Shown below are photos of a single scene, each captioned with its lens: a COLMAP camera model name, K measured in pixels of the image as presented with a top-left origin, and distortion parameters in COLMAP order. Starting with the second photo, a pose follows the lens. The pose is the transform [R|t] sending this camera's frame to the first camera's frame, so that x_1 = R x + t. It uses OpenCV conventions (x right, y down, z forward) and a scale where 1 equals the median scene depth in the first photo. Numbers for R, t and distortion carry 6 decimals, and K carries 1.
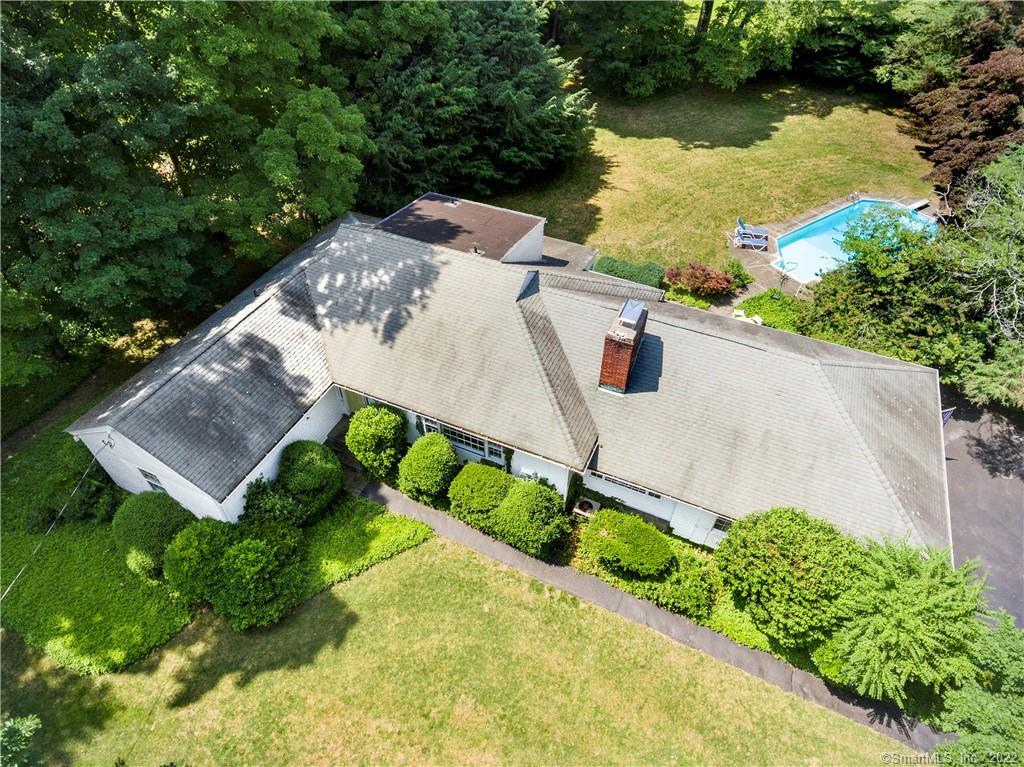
lens RADIAL K [[605.0, 0, 512.0], [0, 605.0, 383.5], [0, 0, 1]] dist [-0.019564, -0.000915]
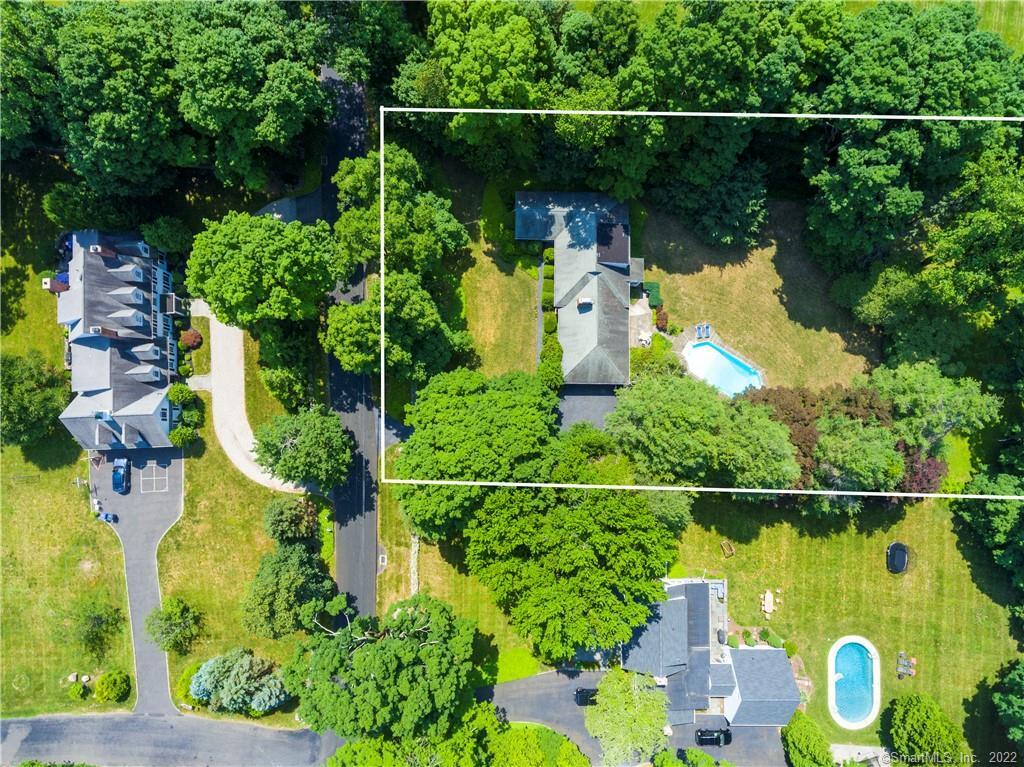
lens RADIAL K [[611.8, 0, 515.6], [0, 611.8, 387.6], [0, 0, 1]] dist [-0.003923, -0.001244]
pose [[0.390197, 0.917180, -0.080794, 0.824392], [-0.638502, 0.332769, 0.693960, -2.322383], [0.663372, -0.219194, 0.715466, -2.263206]]
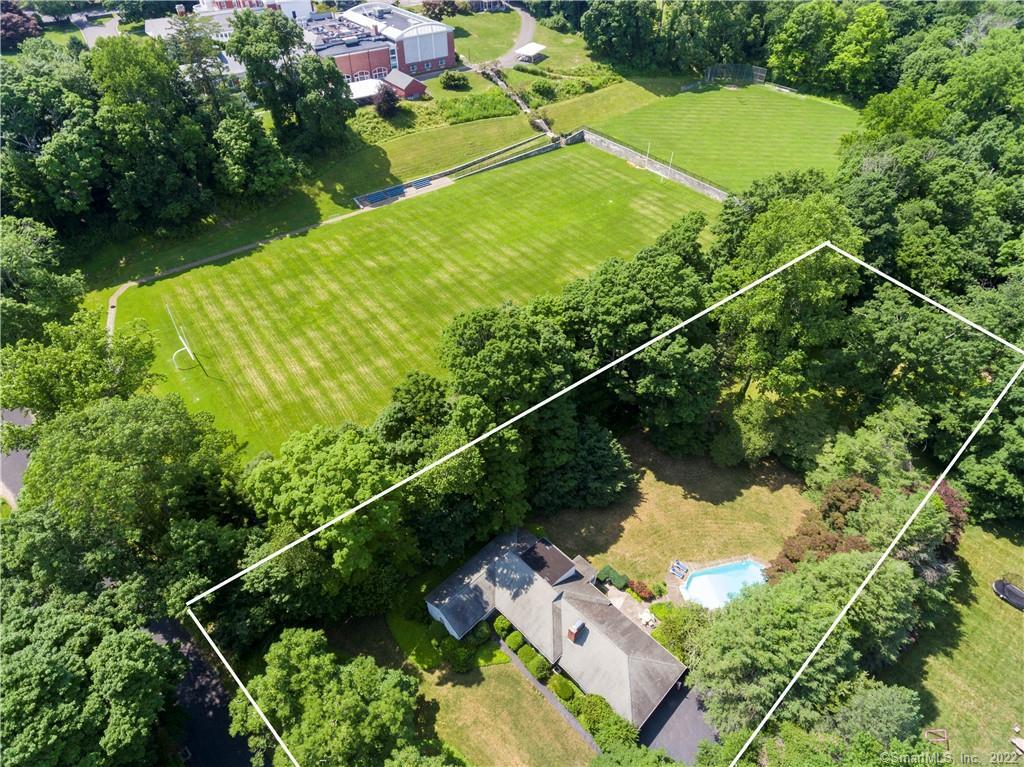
lens RADIAL K [[593.4, 0, 506.0], [0, 593.4, 381.6], [0, 0, 1]] dist [-0.002549, 0.000139]
pose [[0.926758, 0.239594, -0.289334, 0.428251], [-0.247159, 0.968916, 0.010678, -1.293291], [0.282899, 0.061615, 0.957169, -2.278351]]
